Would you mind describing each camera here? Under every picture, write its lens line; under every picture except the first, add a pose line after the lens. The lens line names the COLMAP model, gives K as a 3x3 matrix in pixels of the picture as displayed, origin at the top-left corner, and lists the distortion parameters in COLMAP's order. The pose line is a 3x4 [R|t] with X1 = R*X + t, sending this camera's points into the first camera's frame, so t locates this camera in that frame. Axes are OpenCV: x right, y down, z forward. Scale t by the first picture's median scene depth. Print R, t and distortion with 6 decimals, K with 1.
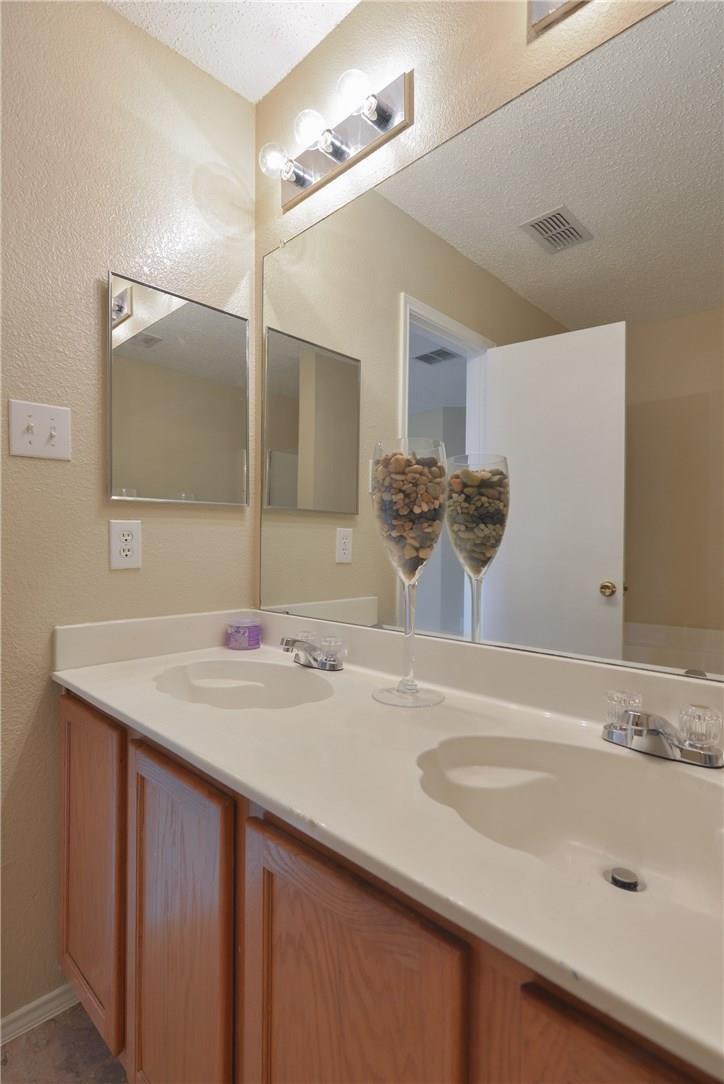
lens RADIAL K [[555.6, 0, 363.0], [0, 555.6, 550.2], [0, 0, 1]] dist [0.004741, 0.000724]
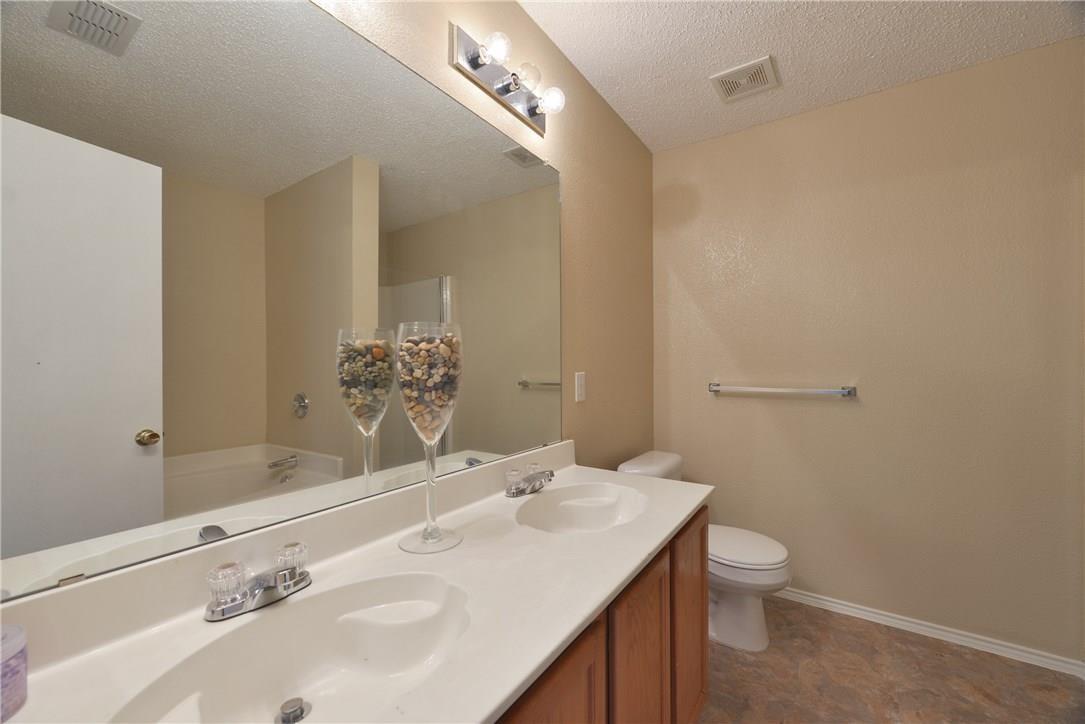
lens RADIAL K [[438.2, 0, 542.3], [0, 438.2, 357.5], [0, 0, 1]] dist [0.002773, -0.000135]
pose [[-0.126111, 0.021846, 0.991776, -0.742907], [0.006779, 0.999753, -0.021160, -0.088891], [-0.991993, 0.004055, -0.126228, 0.787270]]
